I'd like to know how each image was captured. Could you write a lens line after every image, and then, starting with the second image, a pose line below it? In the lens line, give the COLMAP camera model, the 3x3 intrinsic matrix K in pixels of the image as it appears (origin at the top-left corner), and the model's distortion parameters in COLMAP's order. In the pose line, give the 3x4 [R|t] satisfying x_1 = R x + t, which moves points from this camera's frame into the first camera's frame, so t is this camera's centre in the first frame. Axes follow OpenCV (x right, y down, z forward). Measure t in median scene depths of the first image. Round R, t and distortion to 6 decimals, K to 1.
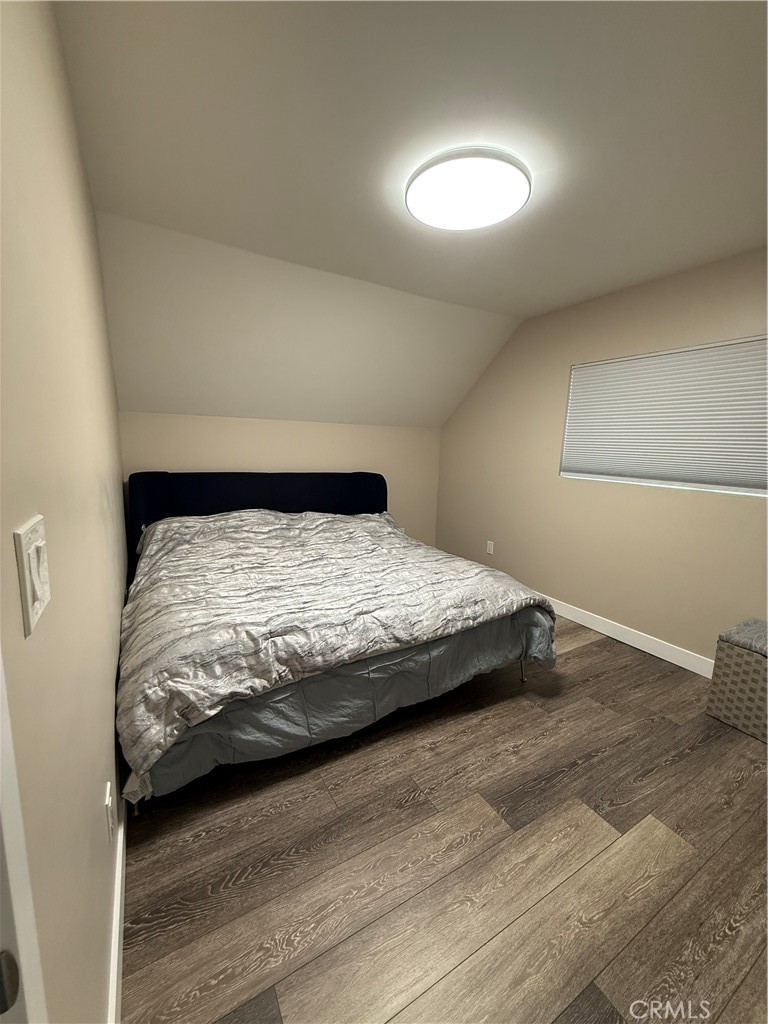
lens RADIAL K [[407.4, 0, 385.0], [0, 407.4, 509.5], [0, 0, 1]] dist [0.001233, -0.000087]
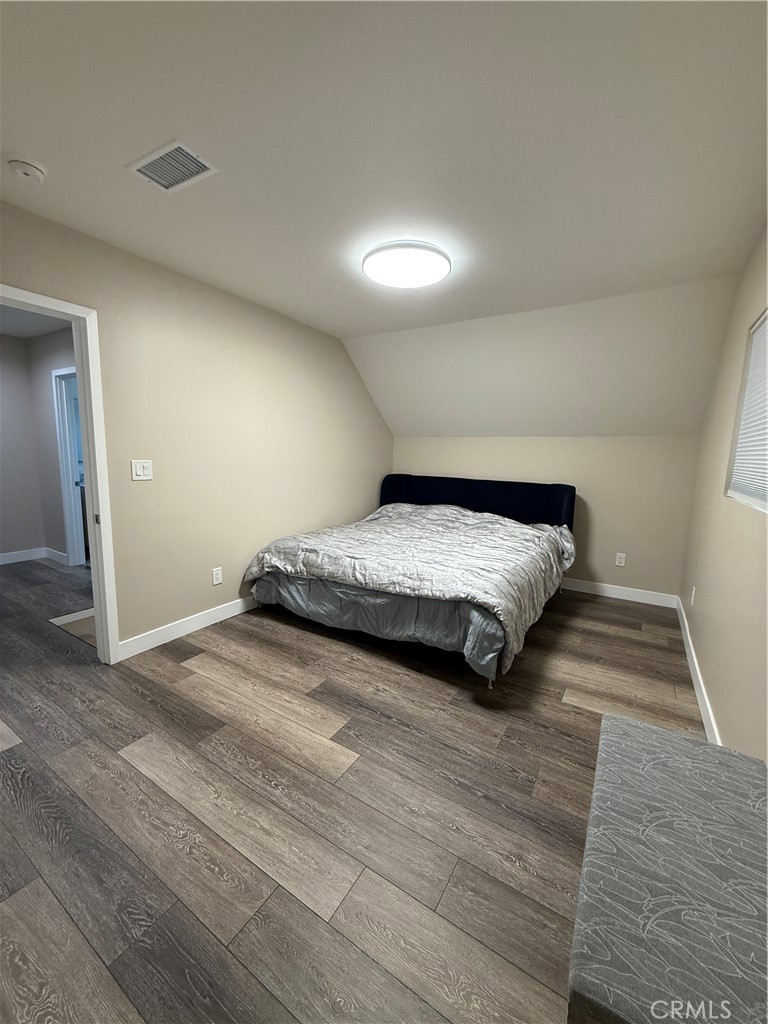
lens RADIAL K [[407.4, 0, 385.0], [0, 407.4, 509.5], [0, 0, 1]] dist [0.001233, -0.000087]
pose [[0.467454, 0.100274, -0.878312, 1.464324], [-0.151431, 0.987943, 0.032195, 0.005536], [0.870951, 0.117954, 0.477002, 0.379881]]
